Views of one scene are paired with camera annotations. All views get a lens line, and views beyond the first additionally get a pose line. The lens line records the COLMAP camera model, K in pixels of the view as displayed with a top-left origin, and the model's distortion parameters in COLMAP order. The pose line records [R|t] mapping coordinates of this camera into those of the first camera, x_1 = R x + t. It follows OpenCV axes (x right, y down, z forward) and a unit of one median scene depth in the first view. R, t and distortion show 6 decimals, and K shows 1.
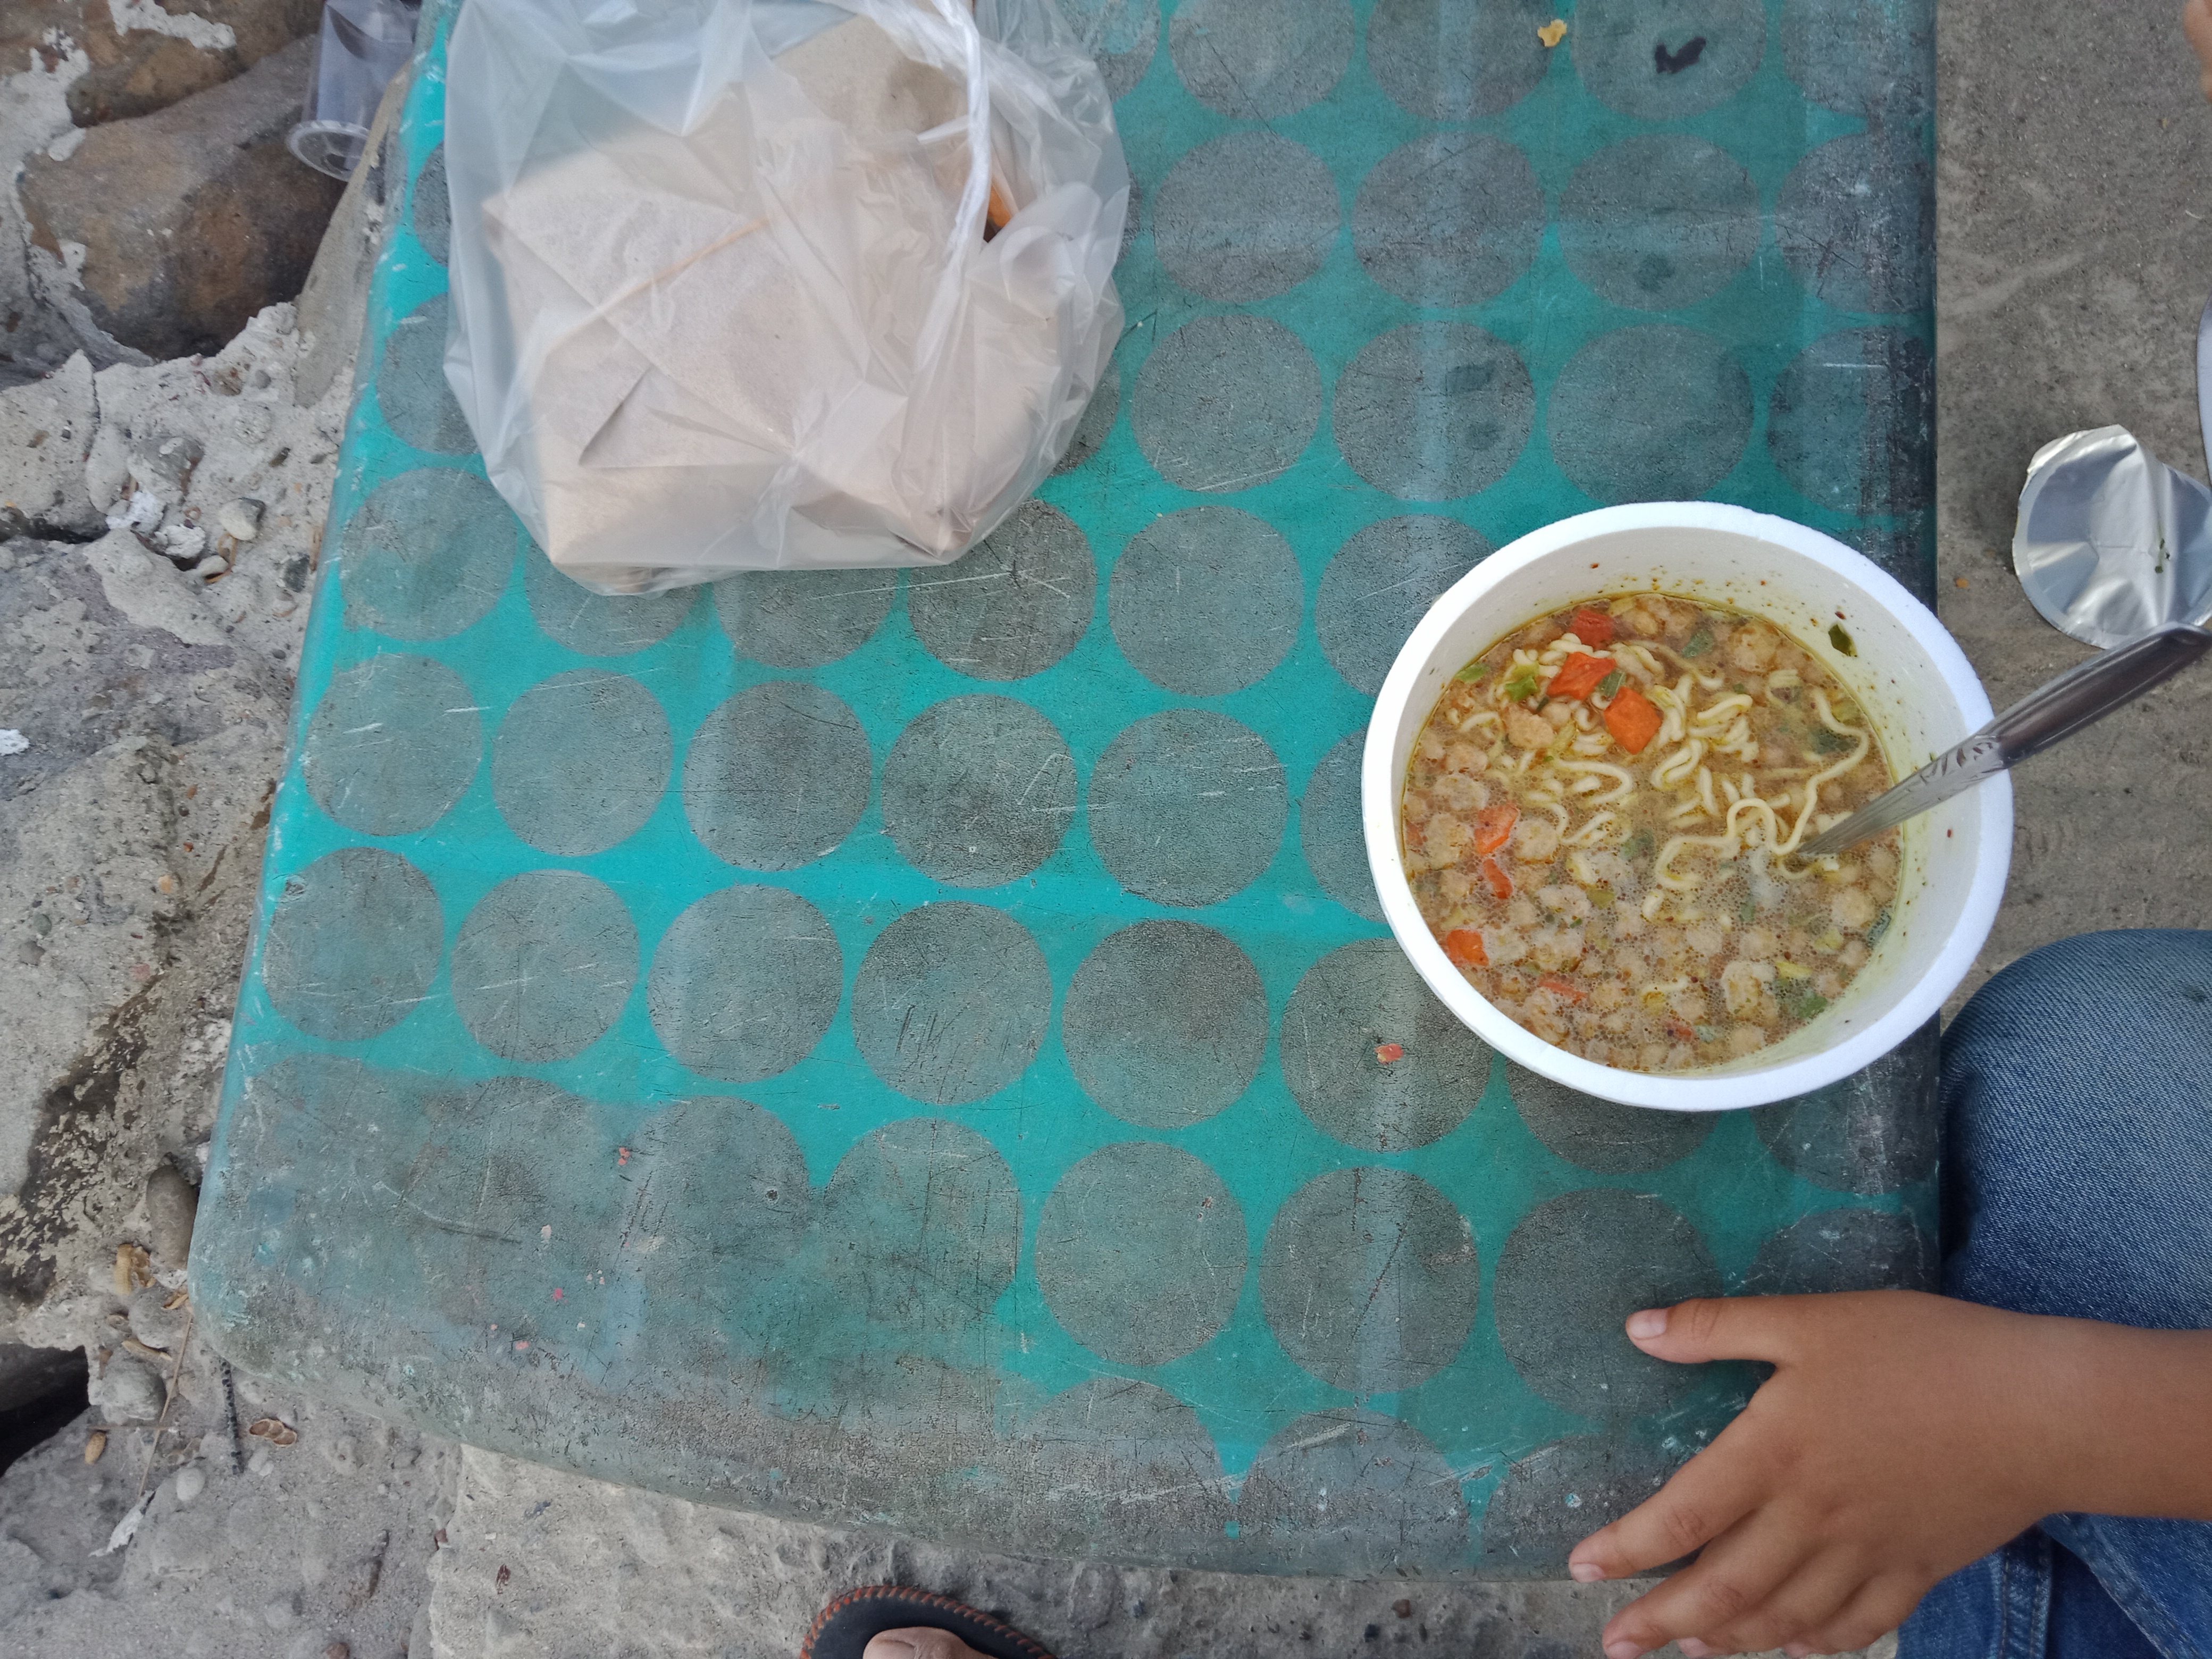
lens RADIAL K [[1584.9, 0, 1100.0], [0, 1584.9, 819.3], [0, 0, 1]] dist [-0.005587, 0.009361]
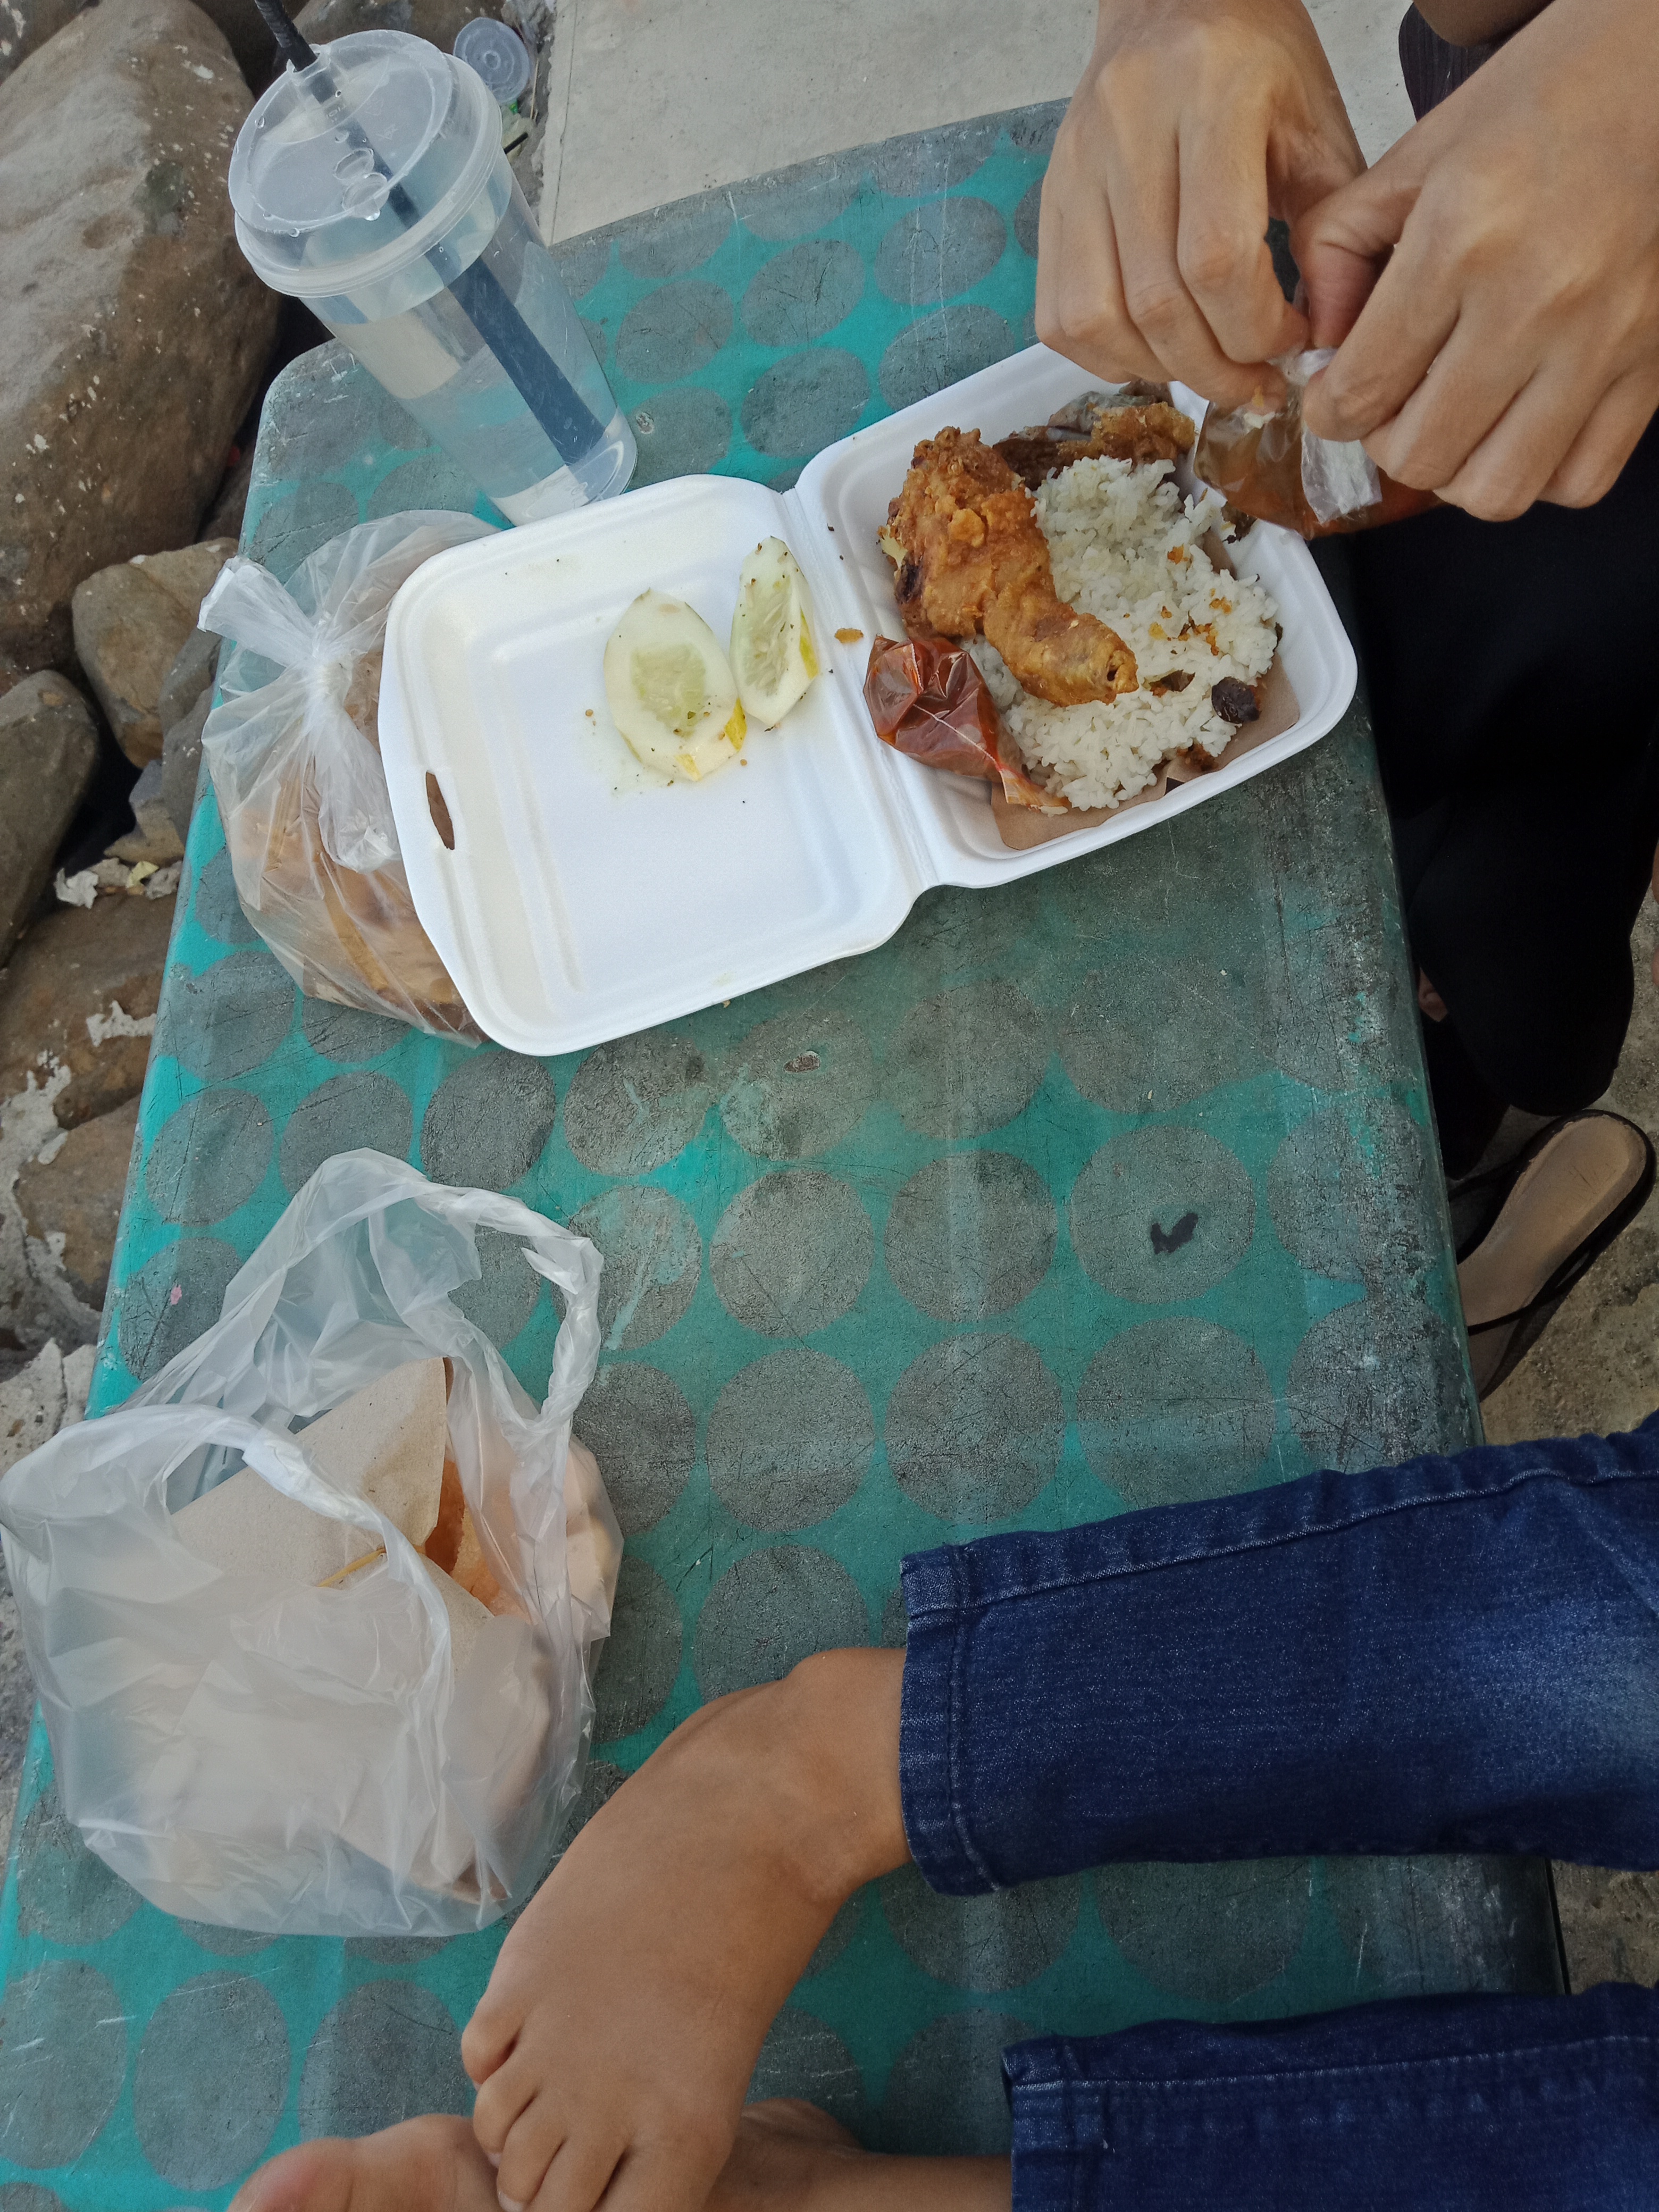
lens RADIAL K [[1584.9, 0, 839.2], [0, 1584.9, 1115.4], [0, 0, 1]] dist [-0.005587, 0.009361]
pose [[0.973695, -0.164544, -0.157619, 0.318417], [0.124342, 0.963378, -0.237576, -0.329294], [0.190938, 0.211728, 0.958496, -0.029924]]
